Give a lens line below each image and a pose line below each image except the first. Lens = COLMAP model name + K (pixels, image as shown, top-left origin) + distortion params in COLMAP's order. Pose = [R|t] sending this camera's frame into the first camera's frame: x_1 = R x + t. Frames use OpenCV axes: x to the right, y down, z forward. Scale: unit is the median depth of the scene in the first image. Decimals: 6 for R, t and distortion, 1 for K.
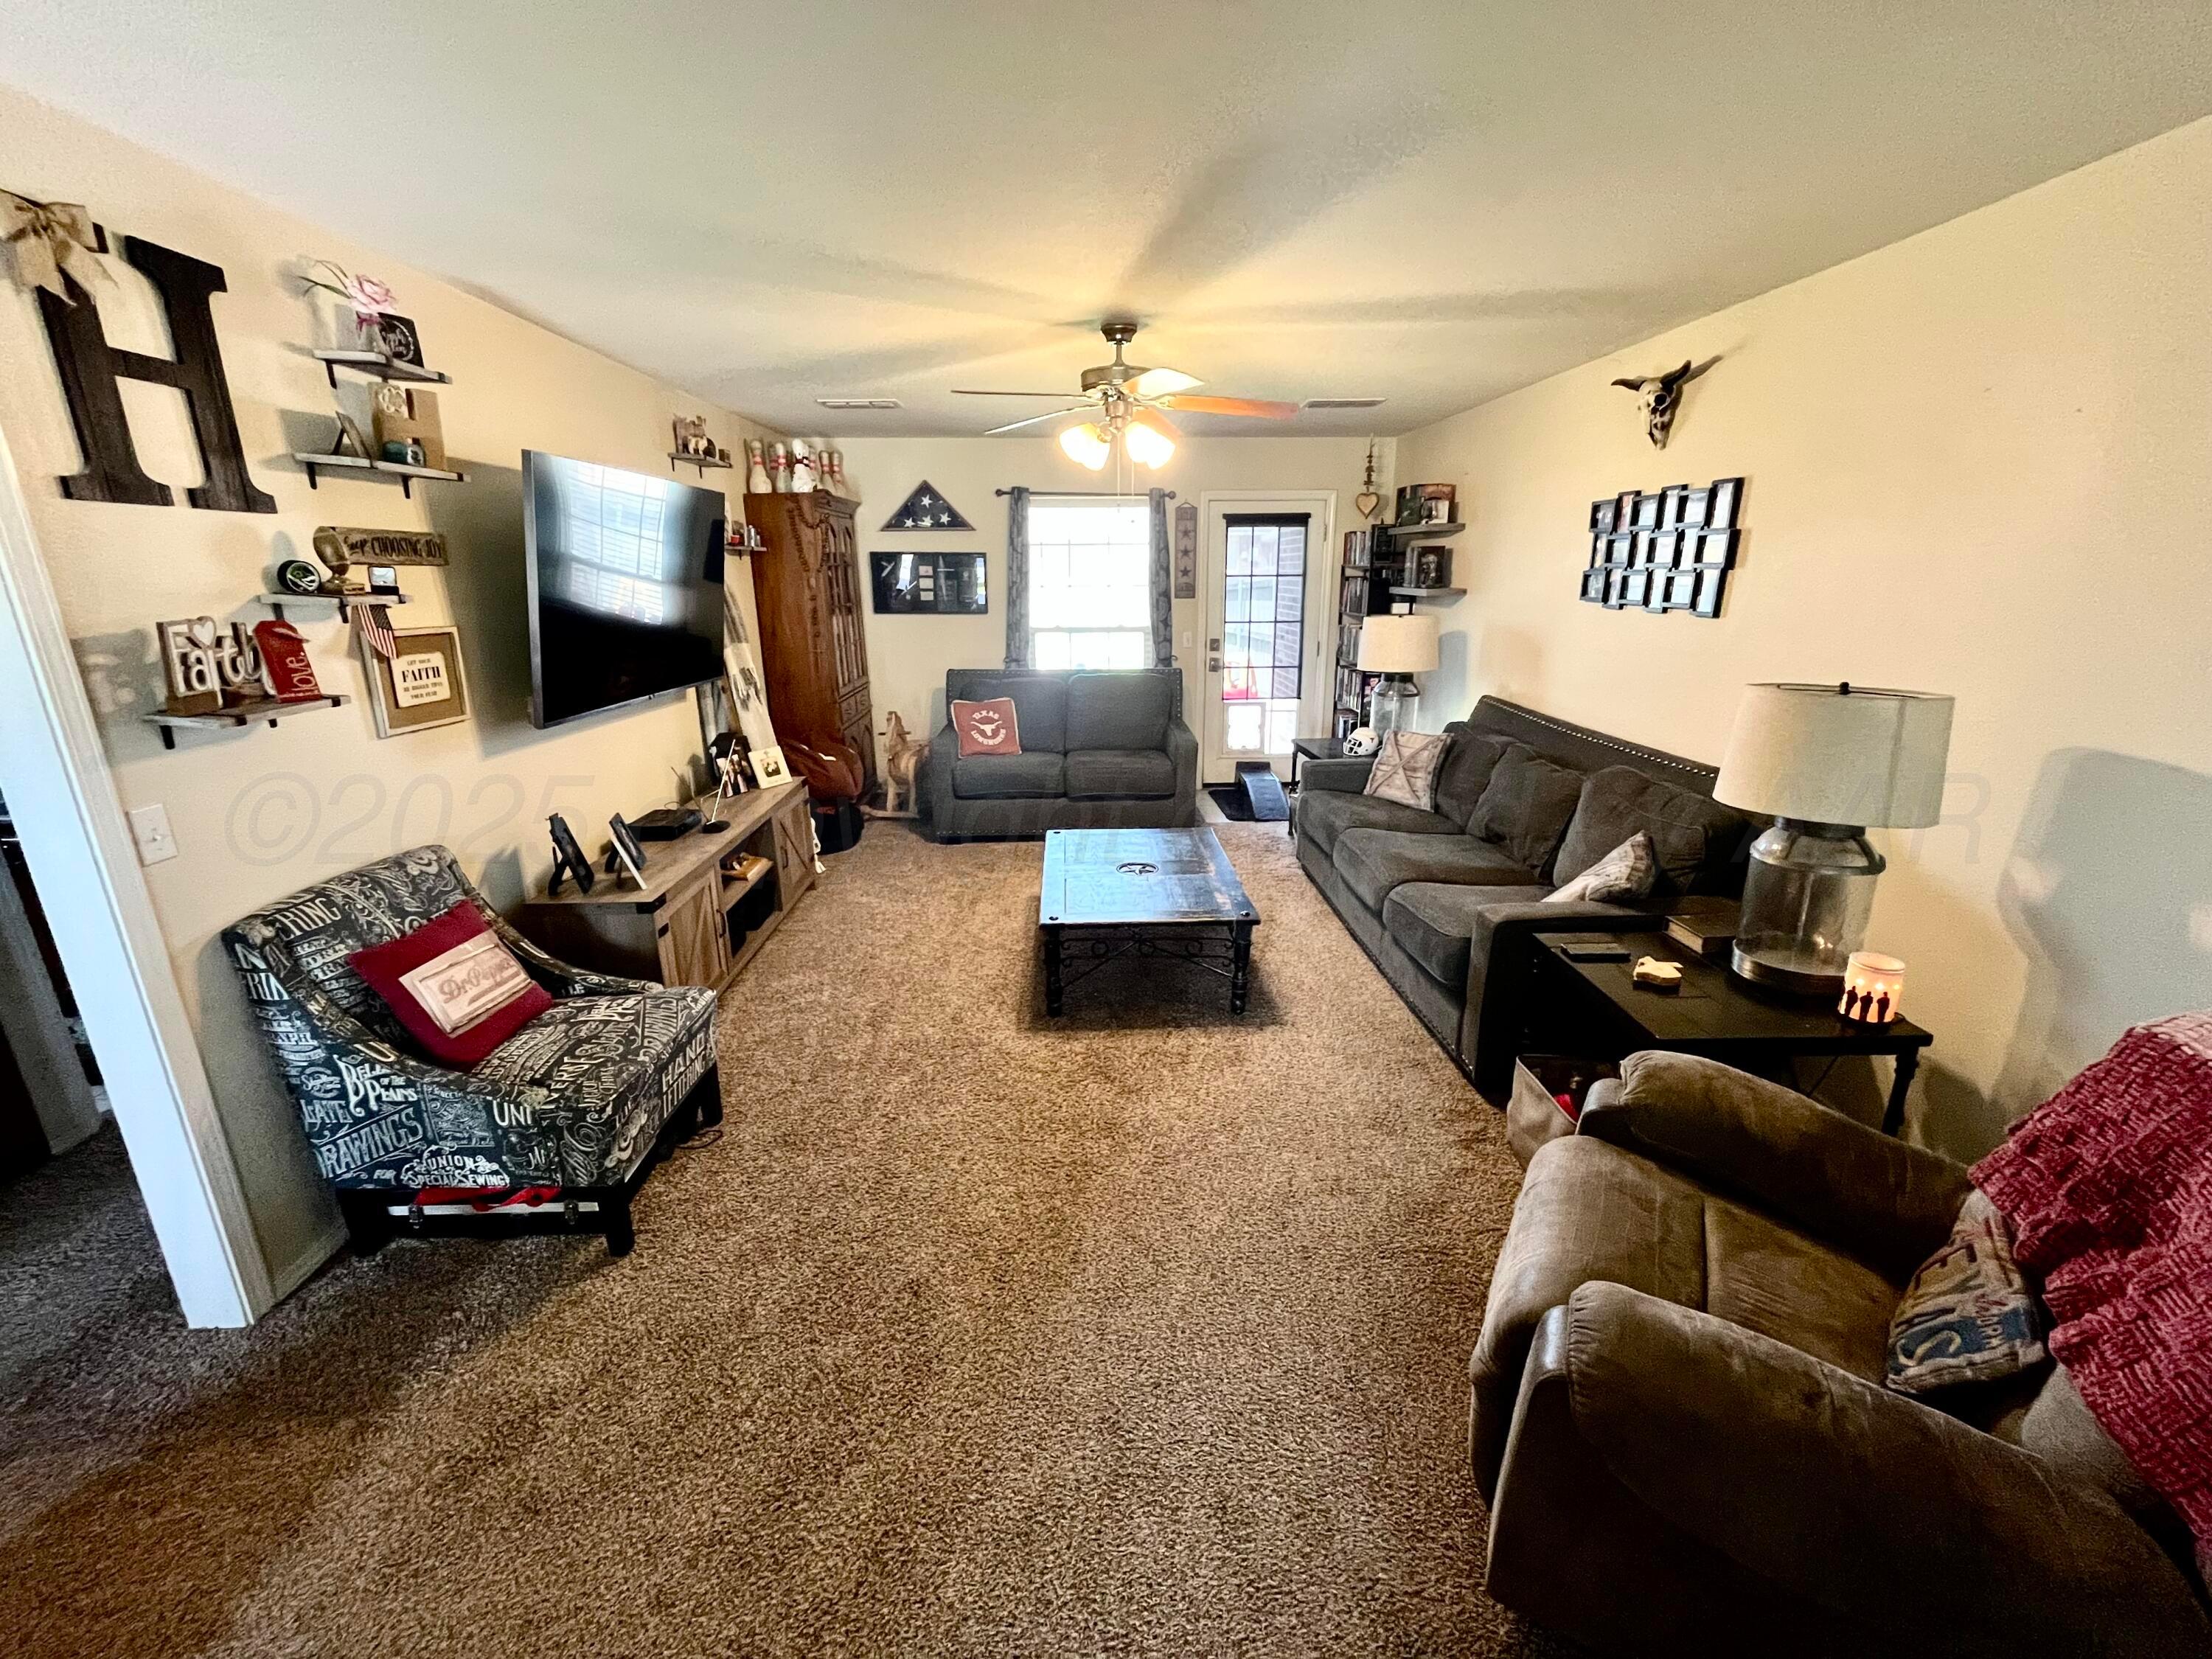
lens RADIAL K [[899.6, 0, 1099.1], [0, 899.6, 829.5], [0, 0, 1]] dist [-0.002988, 0.000299]
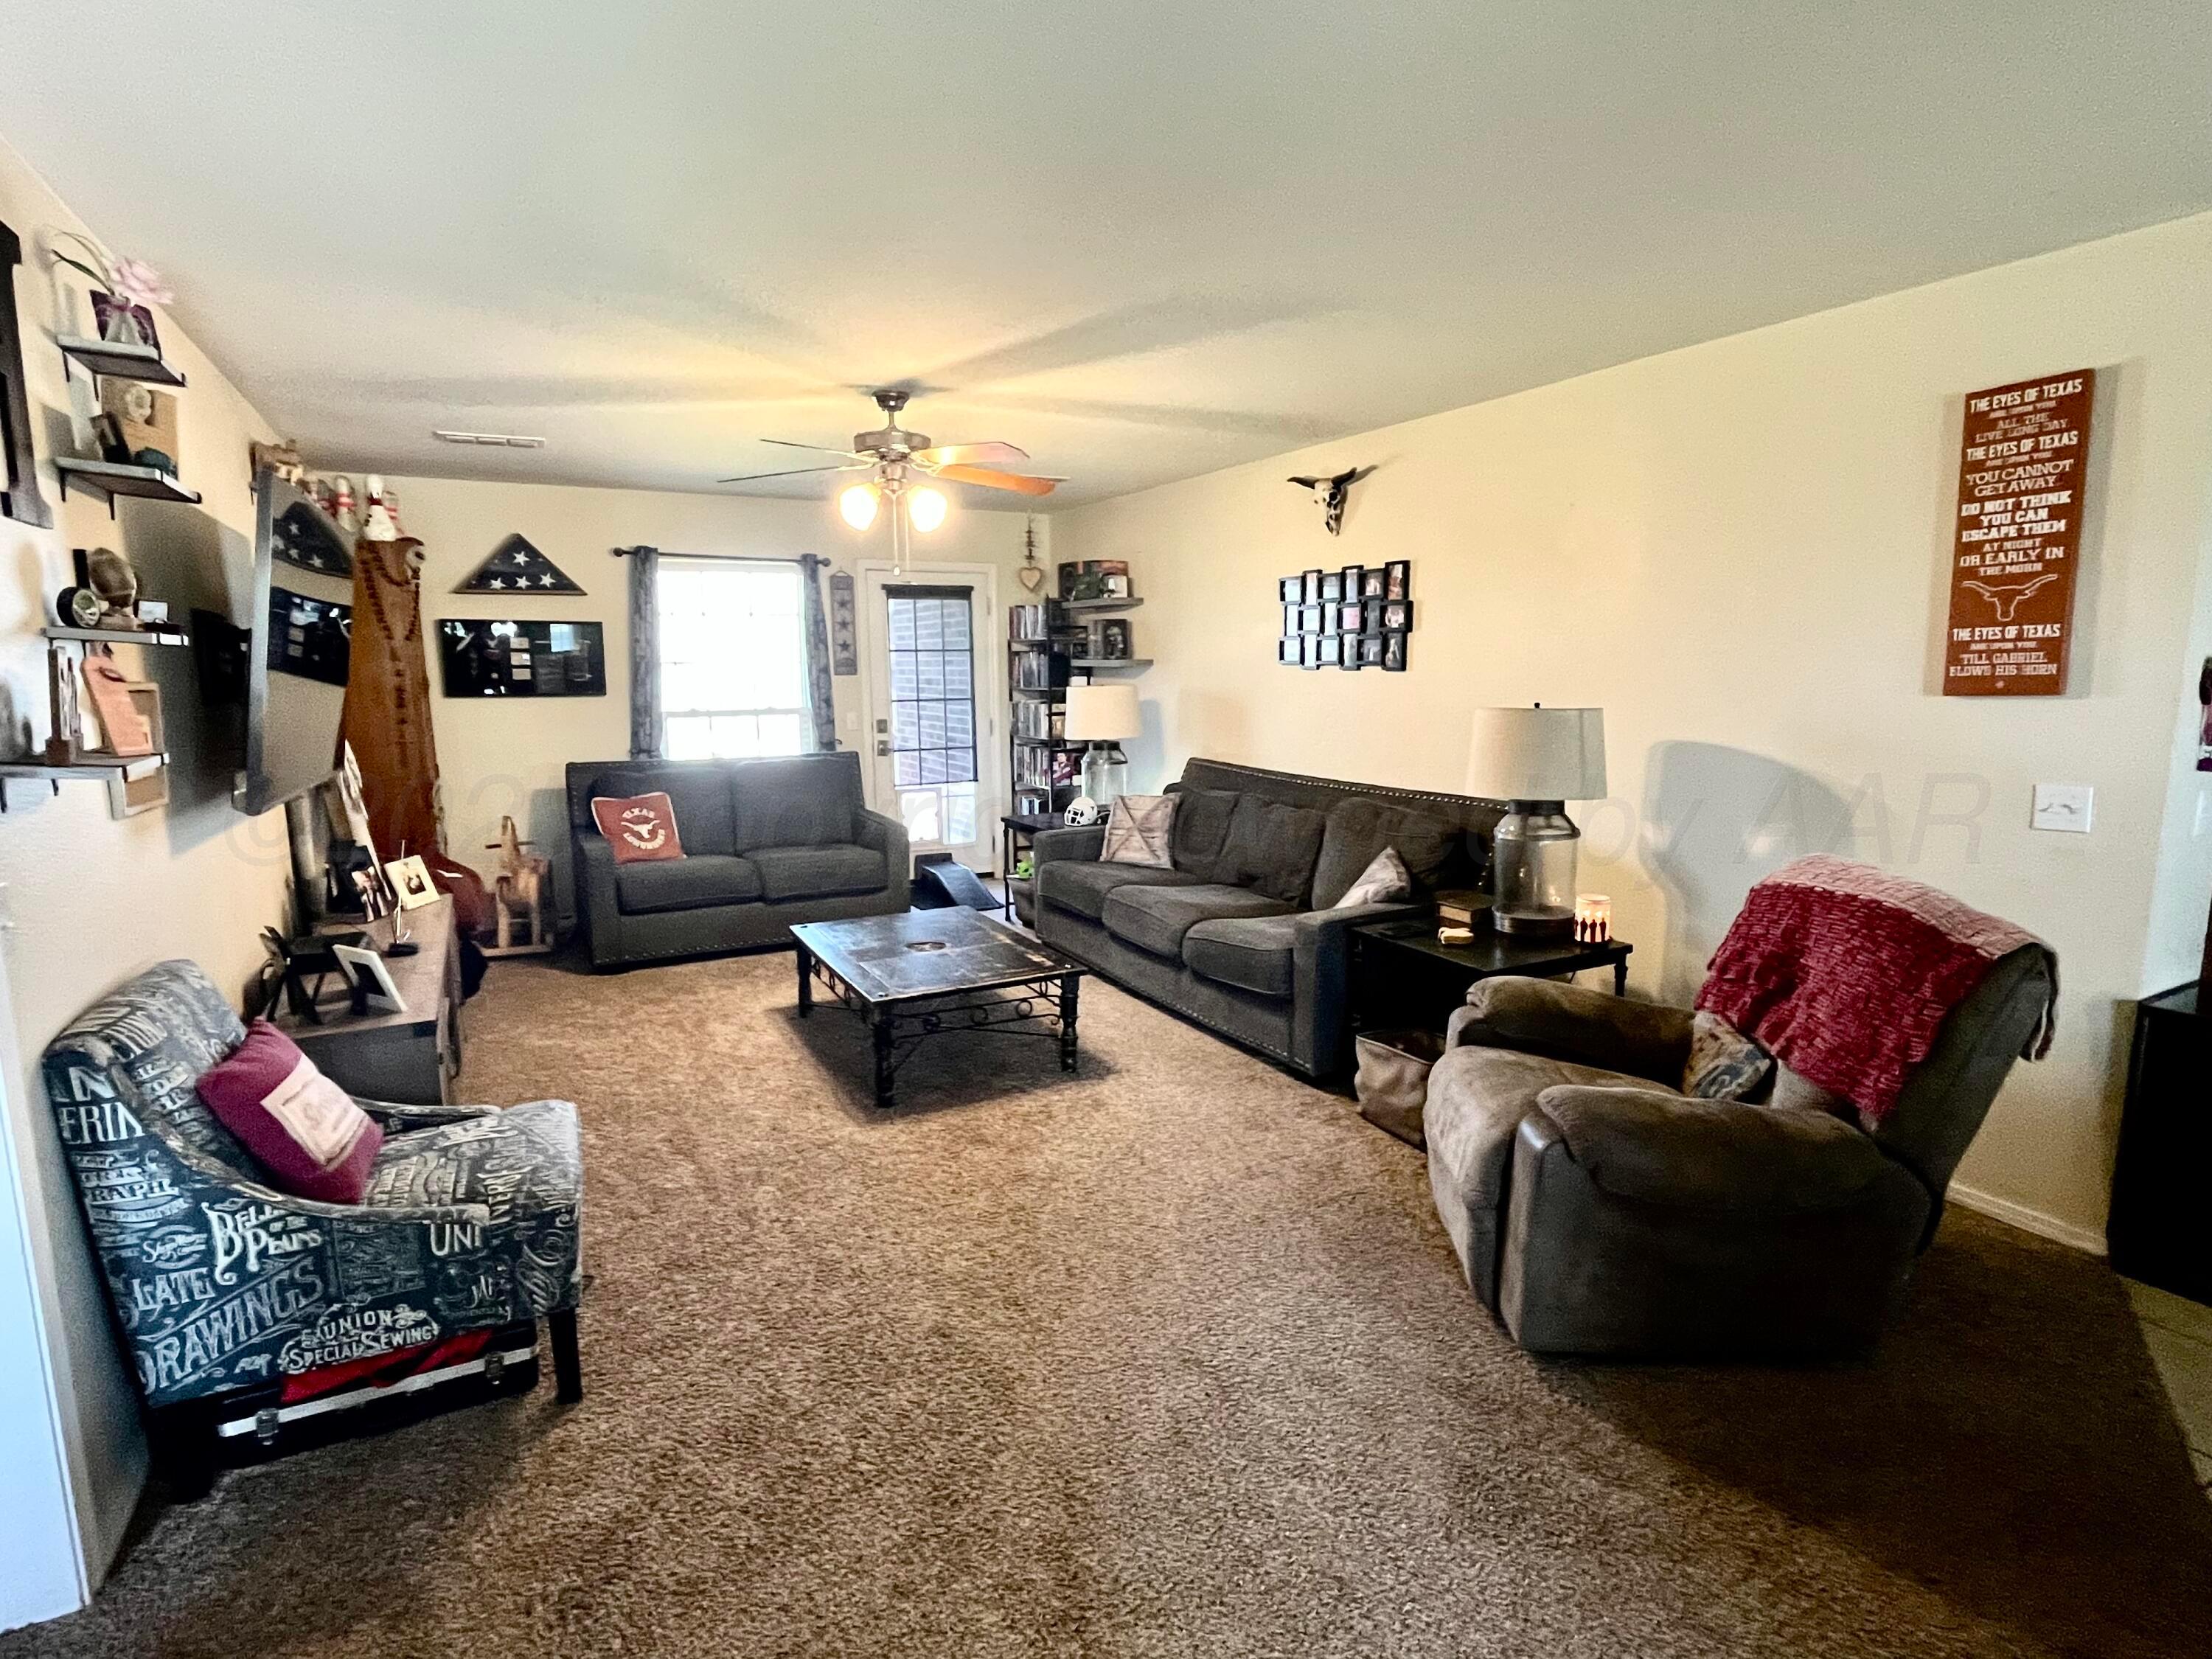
lens RADIAL K [[1122.4, 0, 1101.6], [0, 1122.4, 824.3], [0, 0, 1]] dist [-0.000641, -0.000035]
pose [[0.898307, -0.065117, 0.434517, -0.380849], [0.124138, 0.986278, -0.108836, 0.089515], [-0.421467, 0.151709, 0.894064, -0.165081]]
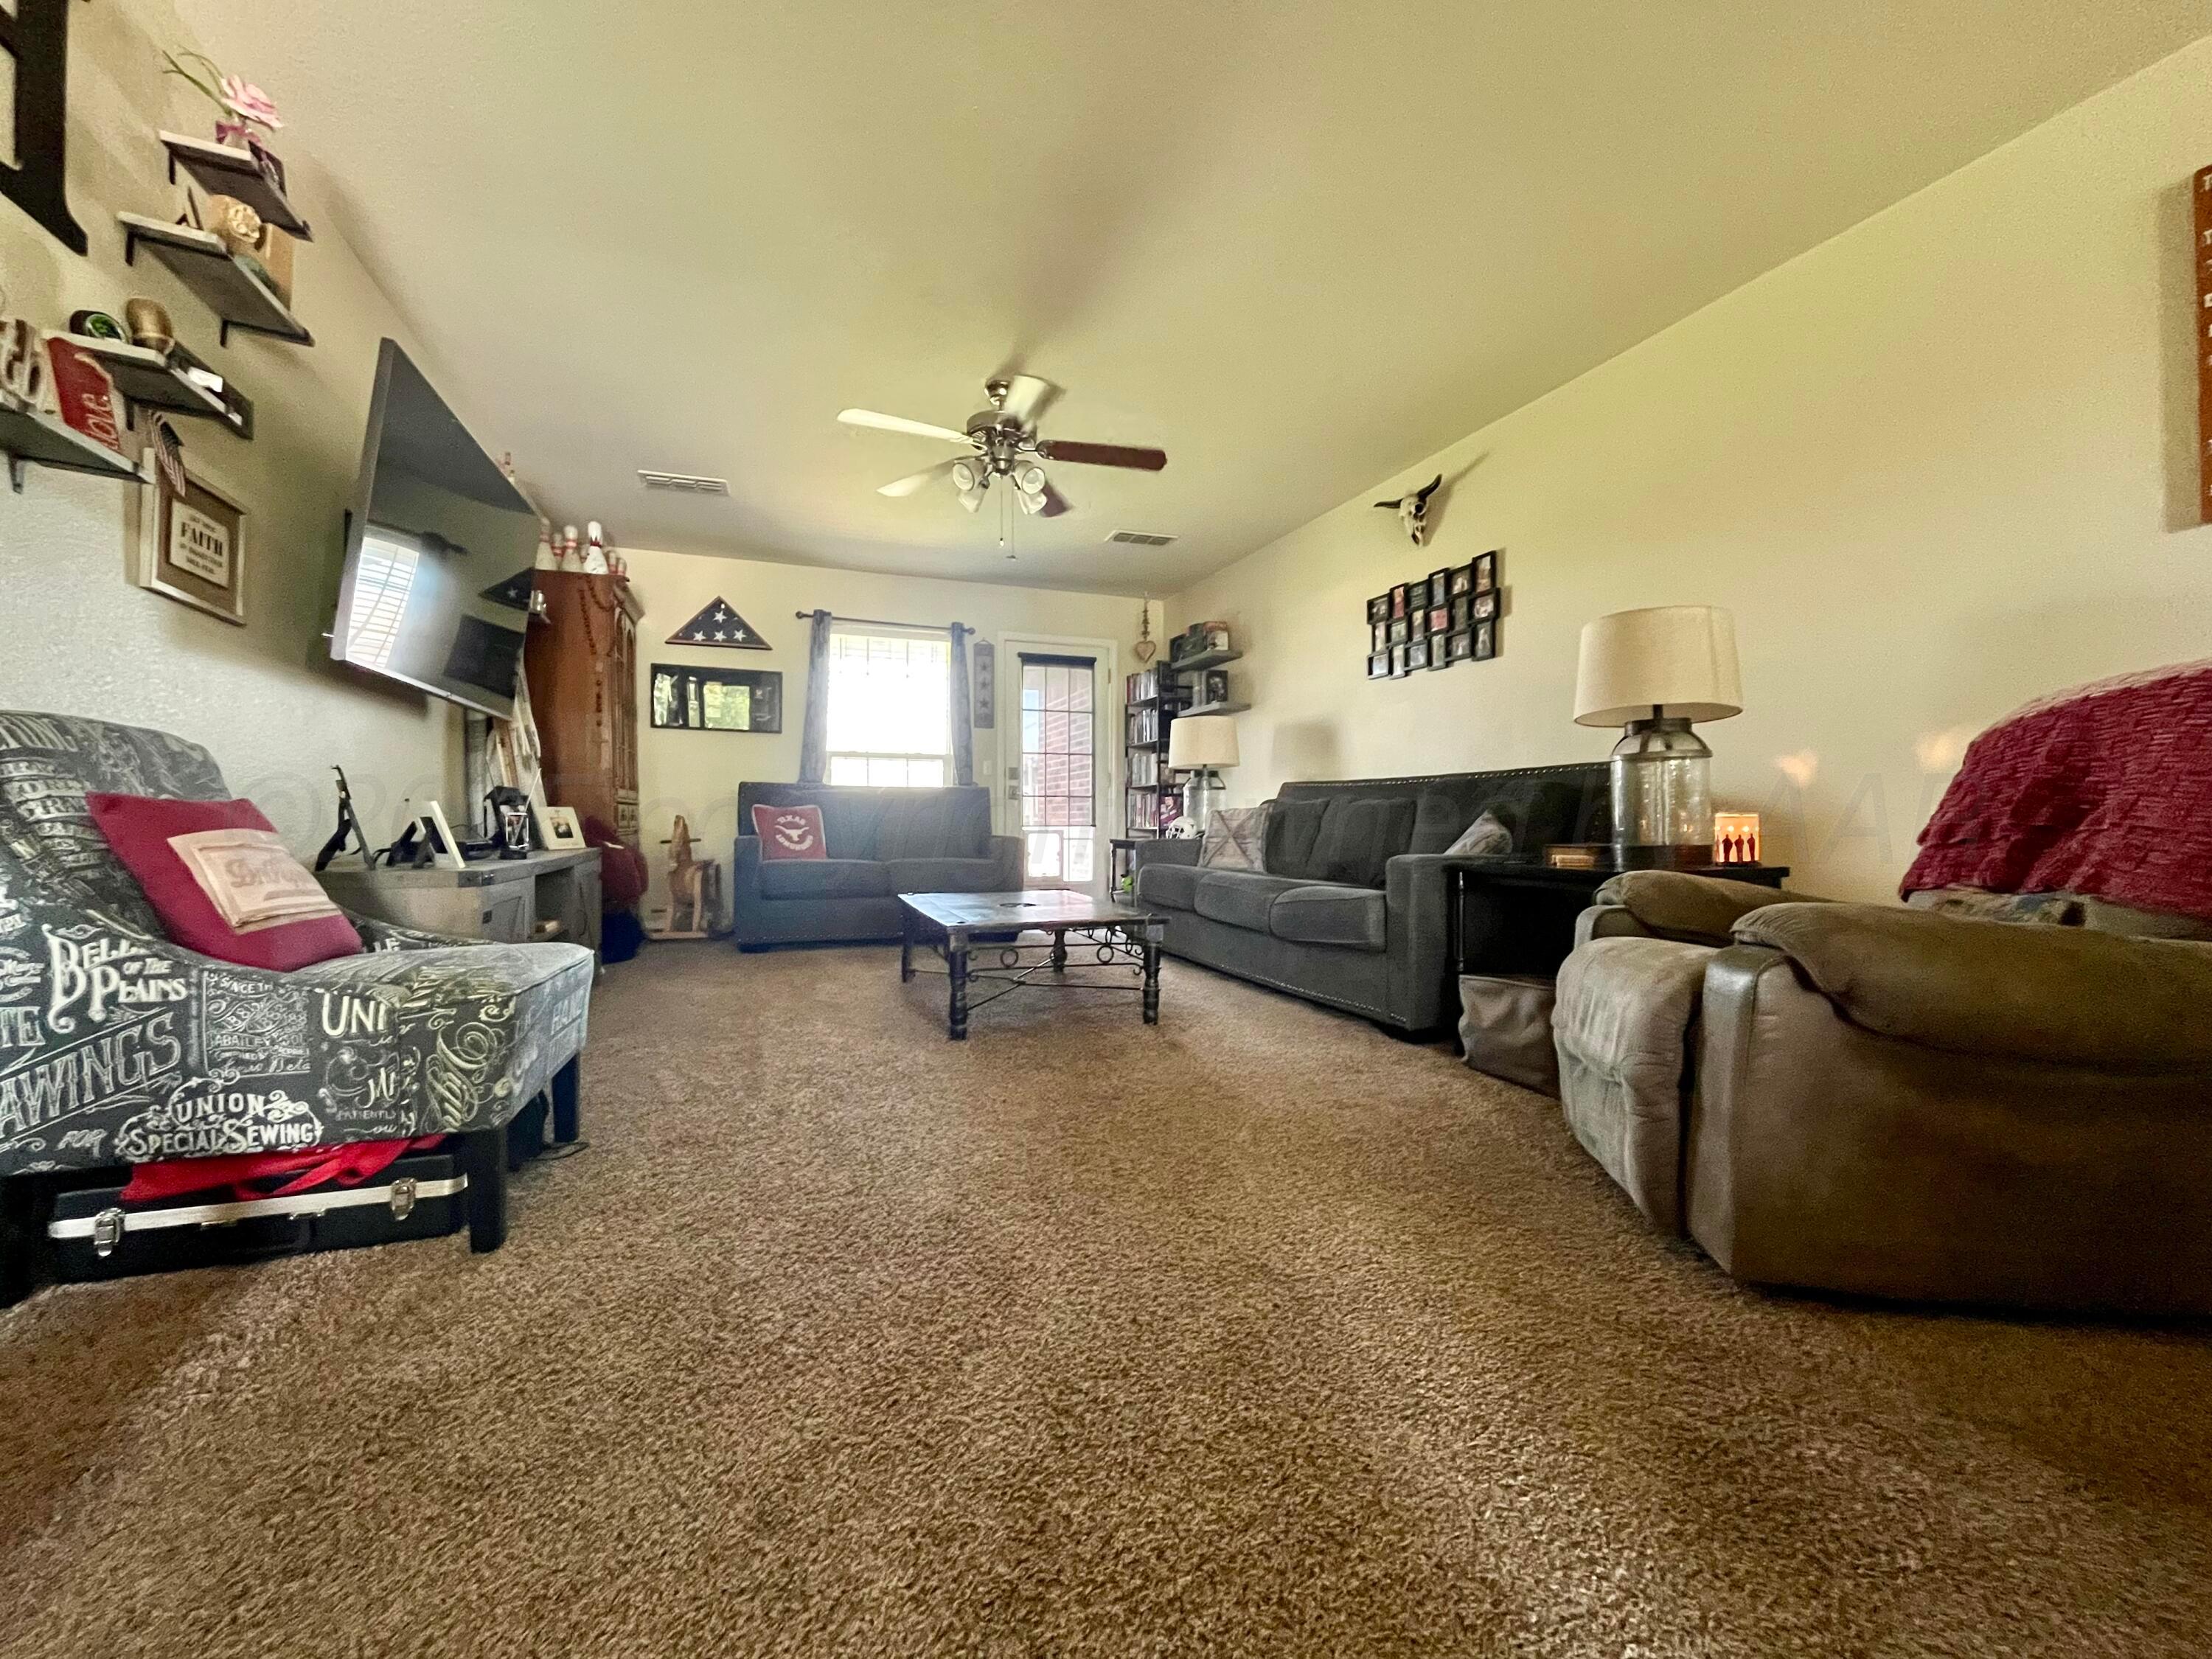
lens RADIAL K [[899.6, 0, 1104.4], [0, 899.6, 822.7], [0, 0, 1]] dist [-0.002988, 0.000299]
pose [[0.947566, 0.007379, 0.319473, -0.231034], [0.079355, 0.962985, -0.257609, 0.279082], [-0.309549, 0.269454, 0.911907, 0.108336]]
